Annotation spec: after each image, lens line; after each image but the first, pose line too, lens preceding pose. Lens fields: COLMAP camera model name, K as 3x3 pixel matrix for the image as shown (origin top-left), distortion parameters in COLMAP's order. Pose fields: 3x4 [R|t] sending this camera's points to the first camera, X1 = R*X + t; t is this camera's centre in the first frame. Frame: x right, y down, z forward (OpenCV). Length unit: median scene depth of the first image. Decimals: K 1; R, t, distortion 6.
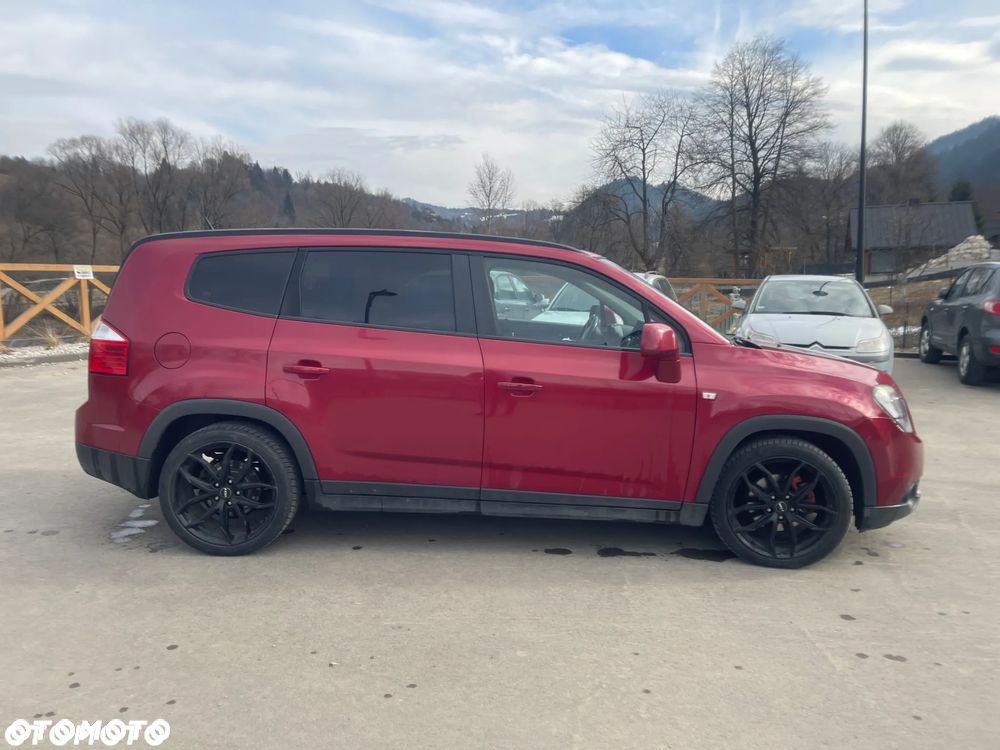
lens RADIAL K [[763.5, 0, 500.0], [0, 763.5, 375.0], [0, 0, 1]] dist [0.068788, -0.094756]
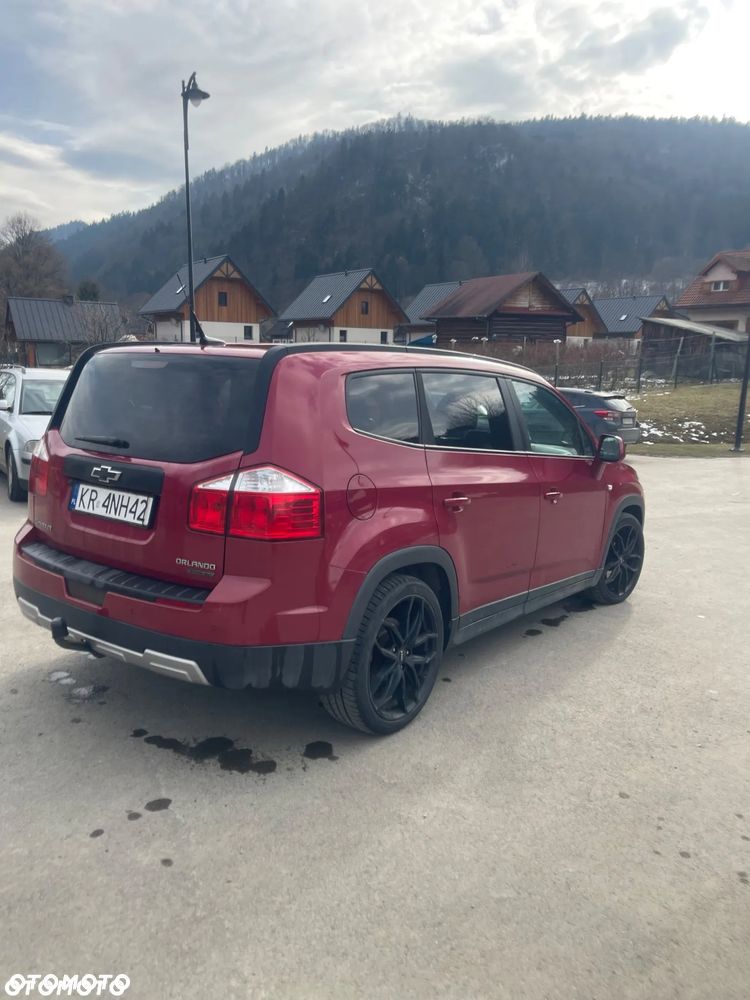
lens RADIAL K [[763.5, 0, 372.3], [0, 763.5, 502.4], [0, 0, 1]] dist [0.068788, -0.094756]
pose [[0.603909, -0.115606, 0.788625, -1.101282], [0.077810, 0.993250, 0.086018, -0.098846], [-0.793246, 0.009415, 0.608828, 0.543399]]
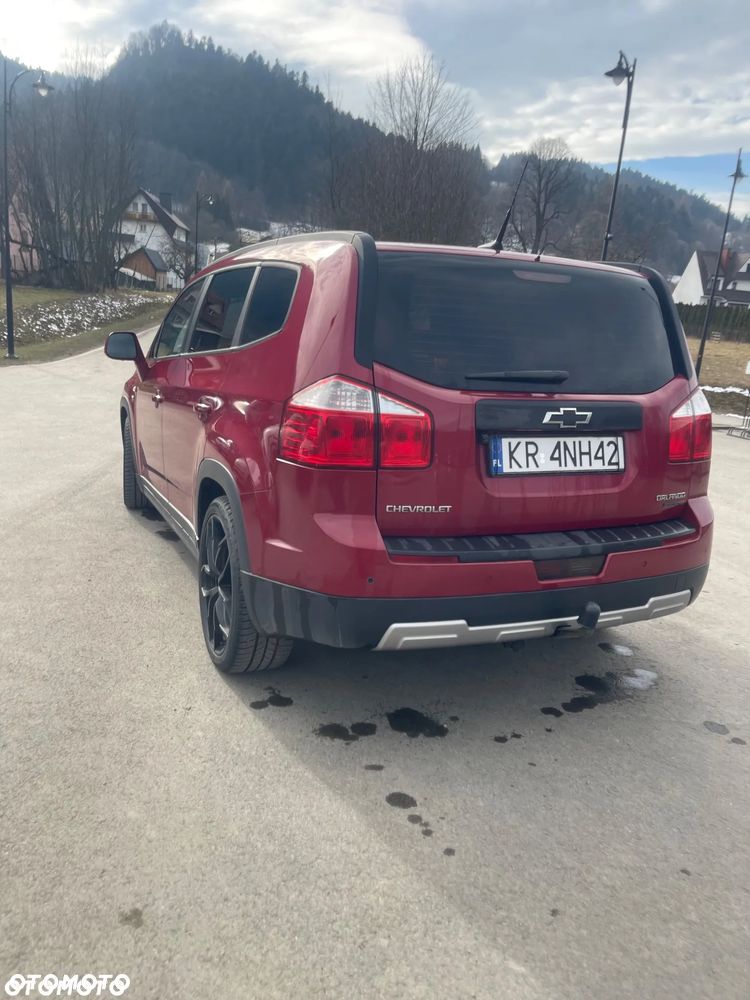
lens RADIAL K [[763.5, 0, 372.3], [0, 763.5, 502.4], [0, 0, 1]] dist [0.068788, -0.094756]
pose [[-0.419394, -0.237241, 0.876257, -1.145810], [0.058749, 0.956132, 0.286985, -0.212823], [-0.905901, 0.171839, -0.387058, 1.720412]]
